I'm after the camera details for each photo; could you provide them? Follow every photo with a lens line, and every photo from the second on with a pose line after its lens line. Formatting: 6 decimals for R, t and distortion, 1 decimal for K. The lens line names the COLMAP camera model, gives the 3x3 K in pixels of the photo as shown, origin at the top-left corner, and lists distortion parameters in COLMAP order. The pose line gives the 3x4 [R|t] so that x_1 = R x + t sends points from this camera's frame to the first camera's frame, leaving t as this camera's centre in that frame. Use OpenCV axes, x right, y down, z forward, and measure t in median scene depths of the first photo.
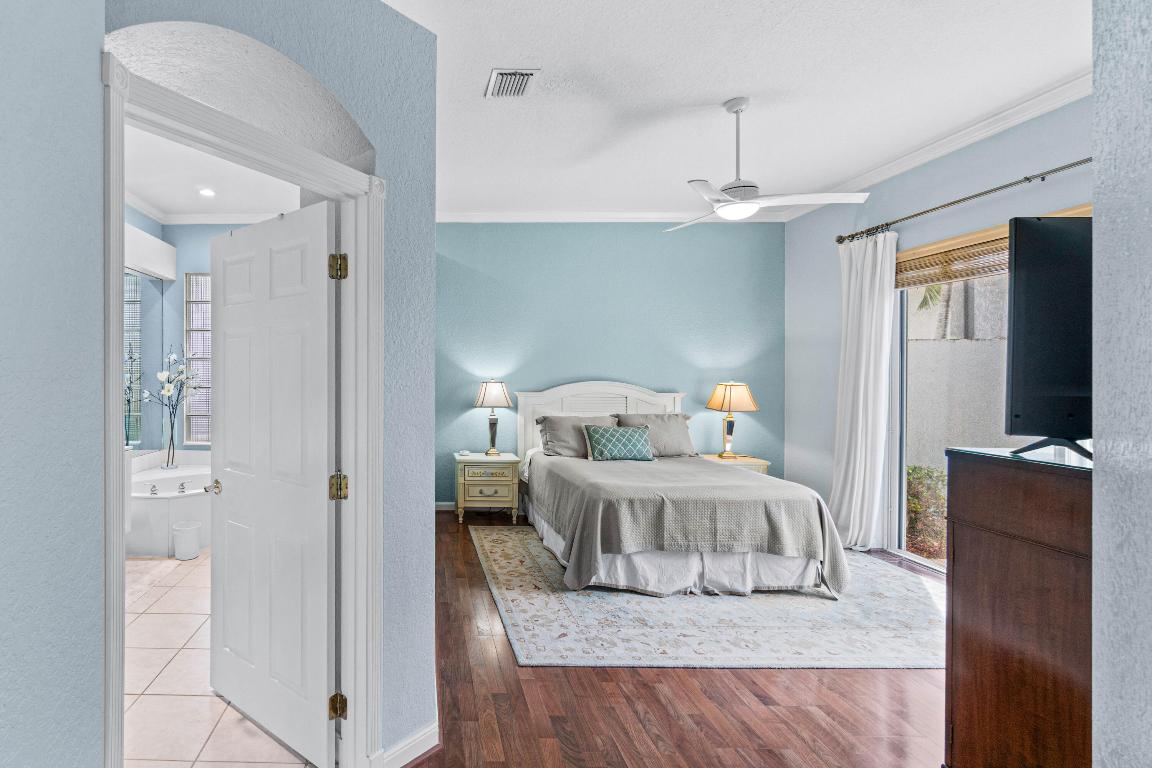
lens RADIAL K [[500.4, 0, 572.3], [0, 500.4, 378.1], [0, 0, 1]] dist [-0.000501, -0.000112]
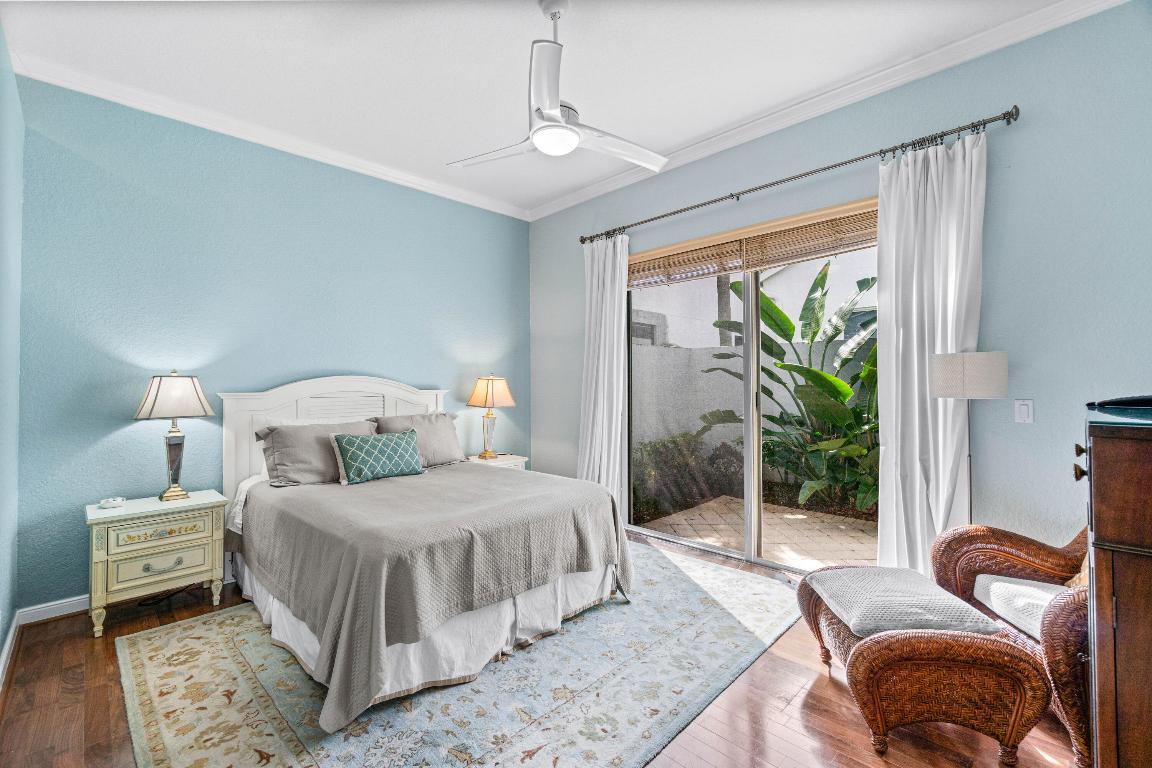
lens RADIAL K [[496.1, 0, 543.2], [0, 496.1, 350.4], [0, 0, 1]] dist [-0.001776, -0.000048]
pose [[0.895247, -0.006043, 0.445529, -0.025032], [0.032355, 0.998150, -0.051476, 0.021220], [-0.444394, 0.060499, 0.893786, 0.254727]]
